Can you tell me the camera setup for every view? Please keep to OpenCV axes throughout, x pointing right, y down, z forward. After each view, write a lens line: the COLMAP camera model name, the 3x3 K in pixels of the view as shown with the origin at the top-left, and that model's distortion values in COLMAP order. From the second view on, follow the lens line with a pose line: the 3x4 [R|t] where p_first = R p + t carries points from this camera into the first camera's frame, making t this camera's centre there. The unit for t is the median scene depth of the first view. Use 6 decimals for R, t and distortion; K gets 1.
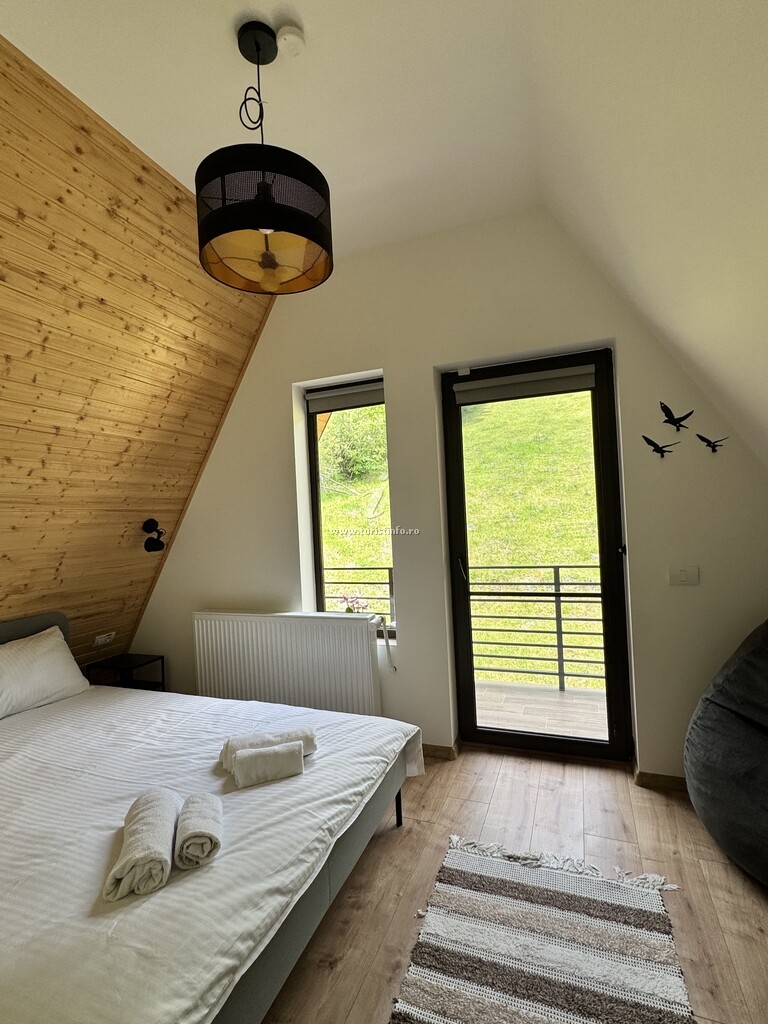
lens RADIAL K [[486.7, 0, 385.1], [0, 486.7, 509.4], [0, 0, 1]] dist [-0.000559, -0.000318]
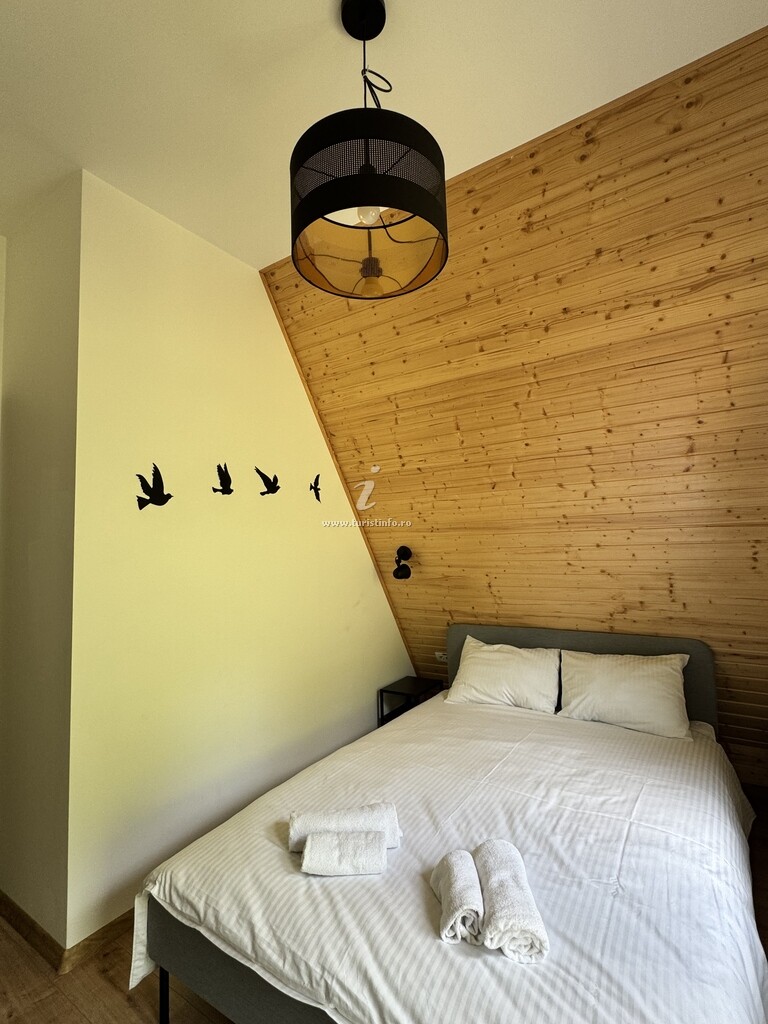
lens RADIAL K [[486.7, 0, 385.1], [0, 486.7, 509.4], [0, 0, 1]] dist [-0.000559, -0.000318]
pose [[-0.208556, -0.019202, -0.977822, 0.430275], [0.051734, 0.998191, -0.030637, -0.037225], [0.976641, -0.056976, -0.207185, 0.894547]]
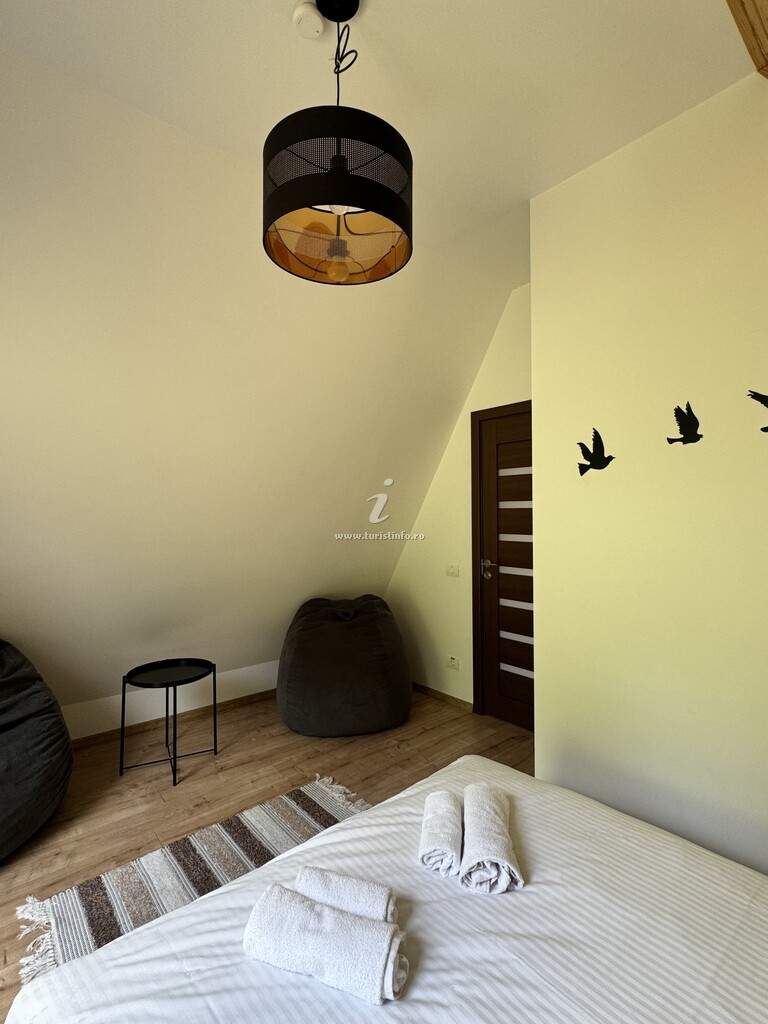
lens RADIAL K [[486.7, 0, 385.1], [0, 486.7, 509.4], [0, 0, 1]] dist [-0.000559, -0.000318]
pose [[-0.880463, 0.057289, 0.470641, -0.534612], [0.043372, 0.998243, -0.040371, 0.003064], [-0.472127, -0.015132, -0.881400, 1.319082]]
